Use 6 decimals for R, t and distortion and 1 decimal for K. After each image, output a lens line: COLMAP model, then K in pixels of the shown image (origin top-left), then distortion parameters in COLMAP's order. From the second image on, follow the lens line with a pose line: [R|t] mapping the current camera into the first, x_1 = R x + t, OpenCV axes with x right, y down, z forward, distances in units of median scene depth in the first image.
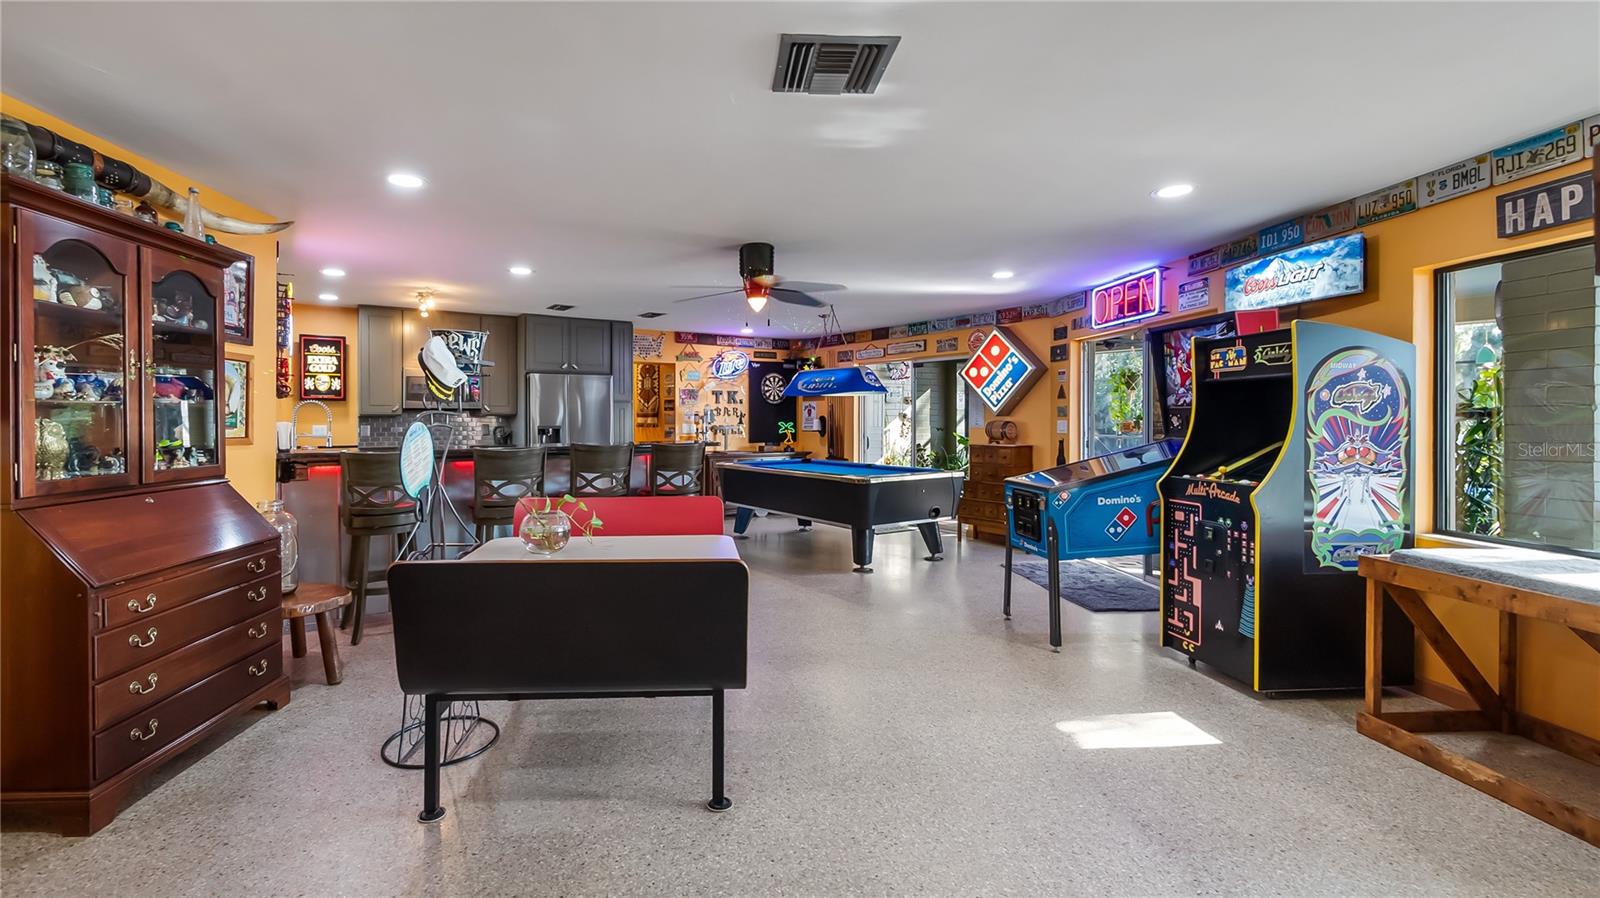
lens RADIAL K [[684.8, 0, 725.6], [0, 684.8, 420.2], [0, 0, 1]] dist [-0.002631, -0.000111]
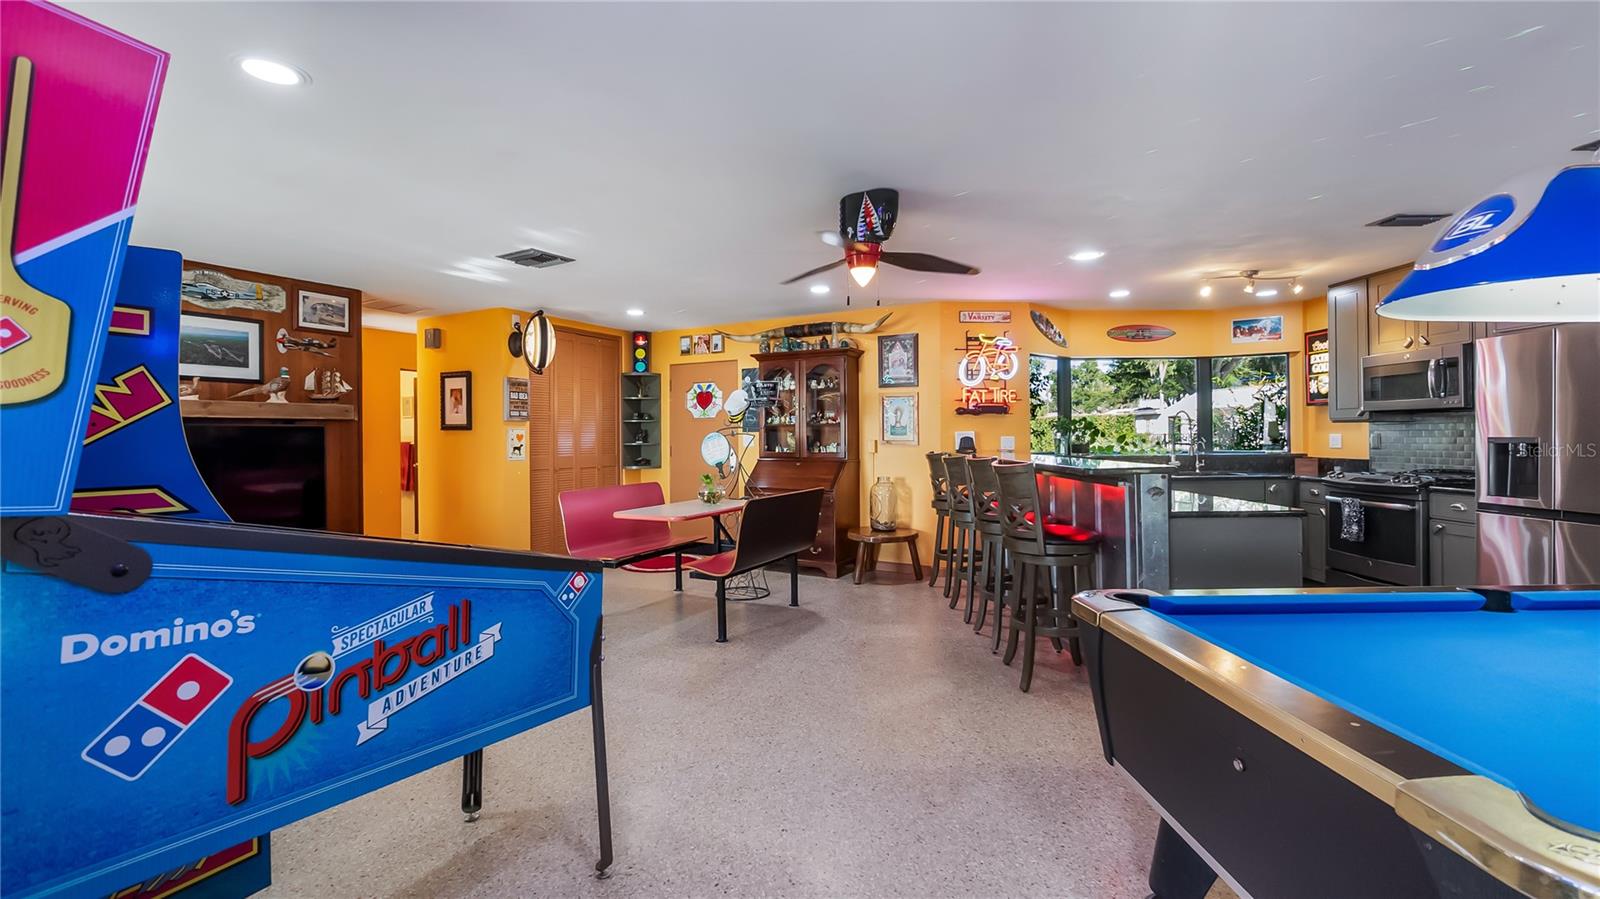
lens RADIAL K [[657.3, 0, 804.7], [0, 657.3, 431.5], [0, 0, 1]] dist [-0.001622, -0.000056]
pose [[-0.504751, 0.003463, -0.863258, 0.451888], [0.006985, 0.999976, -0.000073, 0.000260], [0.863237, -0.006066, -0.504763, 0.844349]]
